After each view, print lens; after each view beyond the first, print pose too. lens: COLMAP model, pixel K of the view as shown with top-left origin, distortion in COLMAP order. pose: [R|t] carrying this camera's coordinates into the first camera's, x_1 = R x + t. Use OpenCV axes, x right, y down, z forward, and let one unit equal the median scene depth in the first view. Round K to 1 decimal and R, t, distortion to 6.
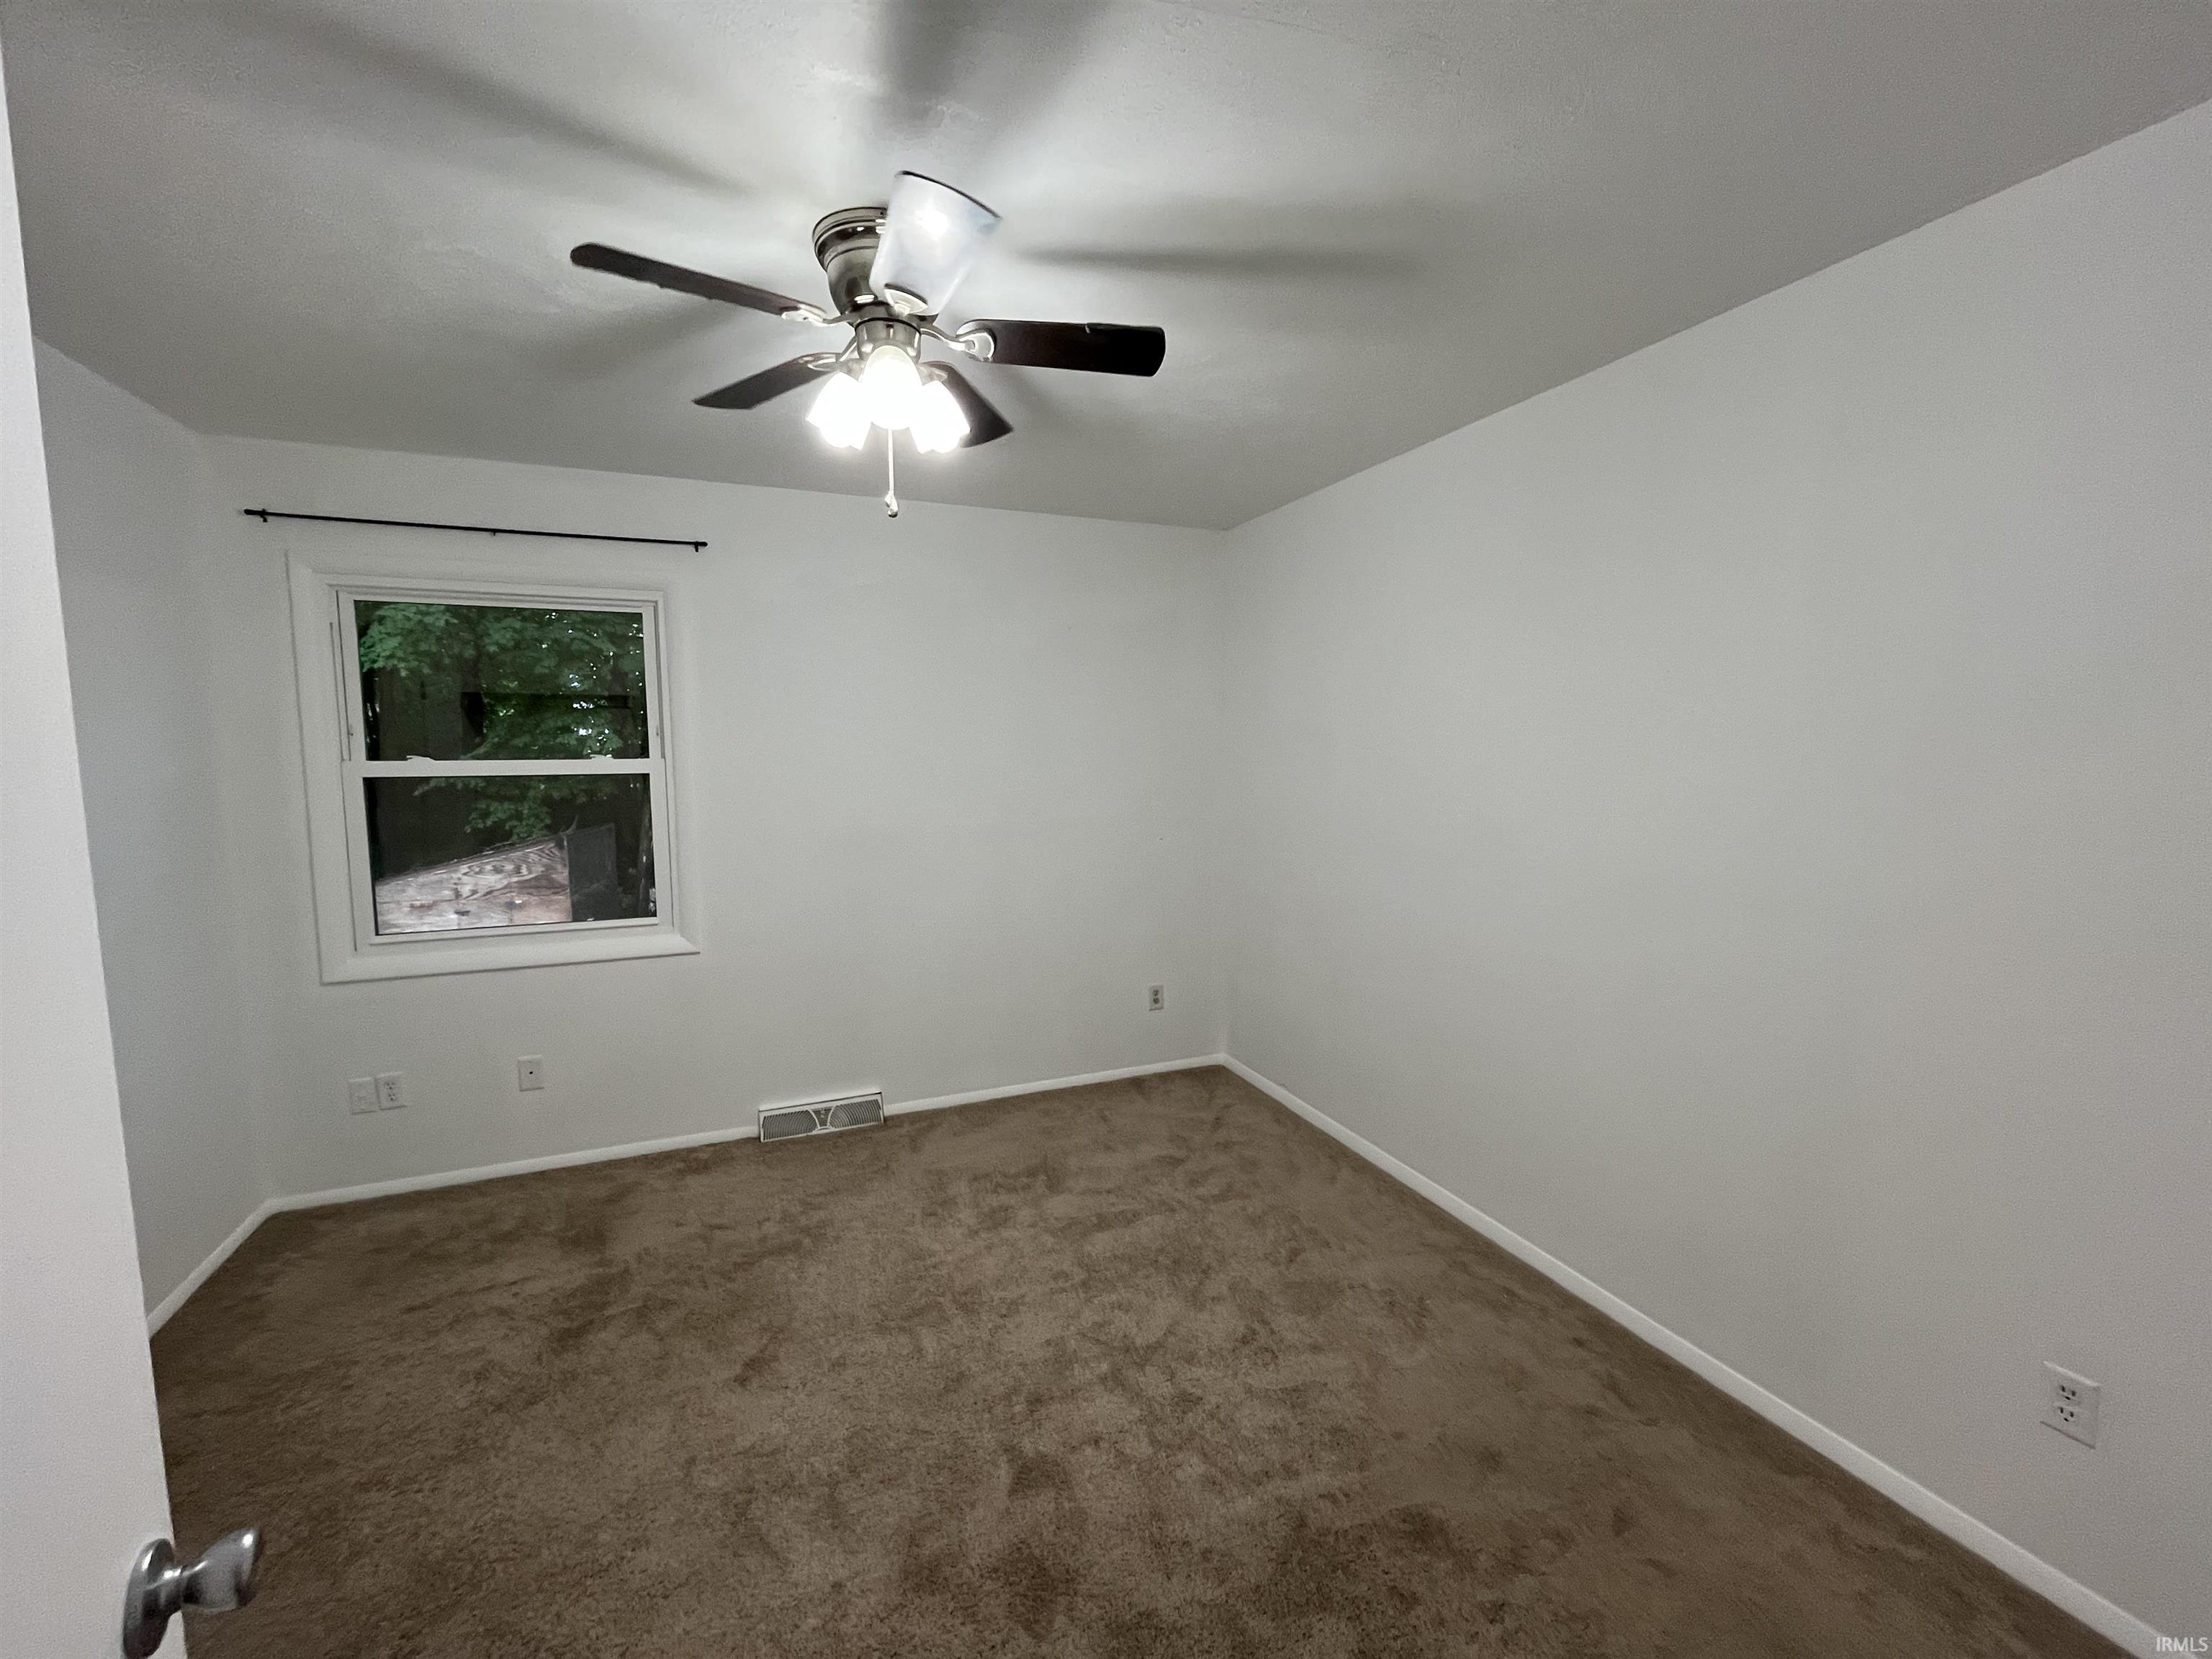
lens RADIAL K [[894.8, 0, 1106.0], [0, 894.8, 829.5], [0, 0, 1]] dist [0.125695, 0.000018]
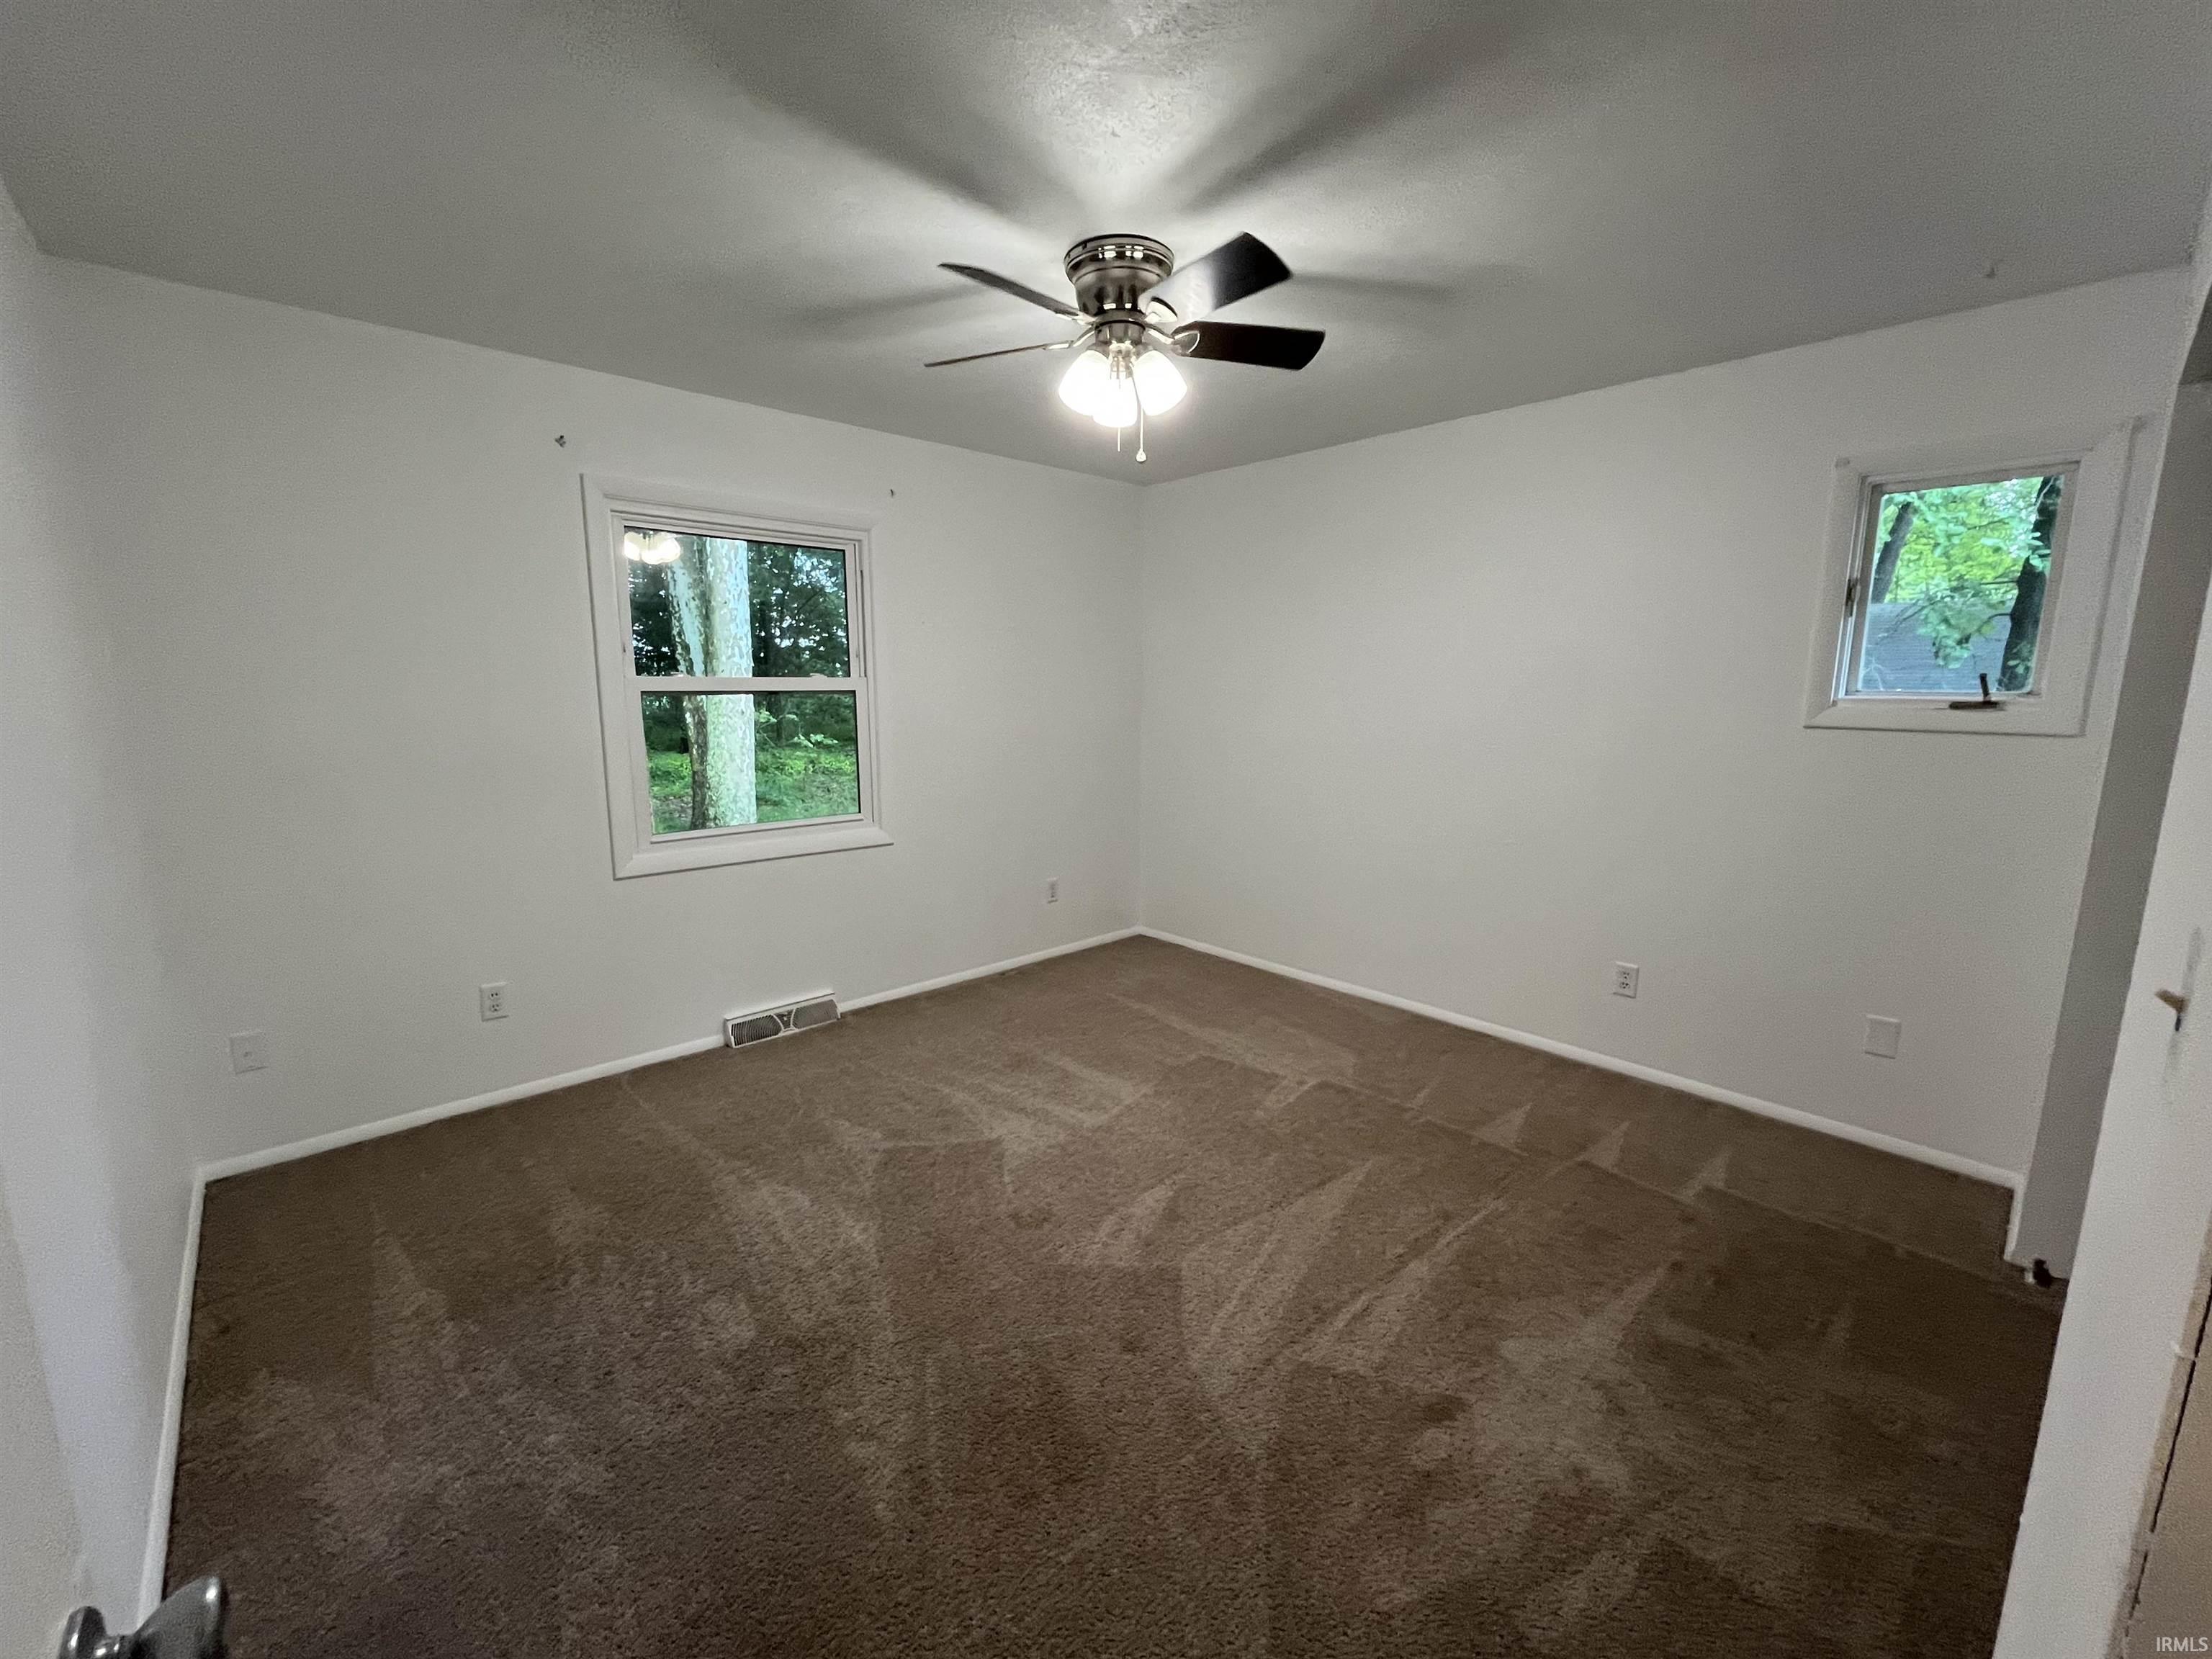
lens RADIAL K [[894.8, 0, 1106.0], [0, 894.8, 829.5], [0, 0, 1]] dist [0.125695, 0.000018]
pose [[0.937370, -0.054874, 0.343985, -0.320988], [0.025877, 0.995755, 0.088332, 0.012028], [-0.347372, -0.073899, 0.934811, -0.099002]]
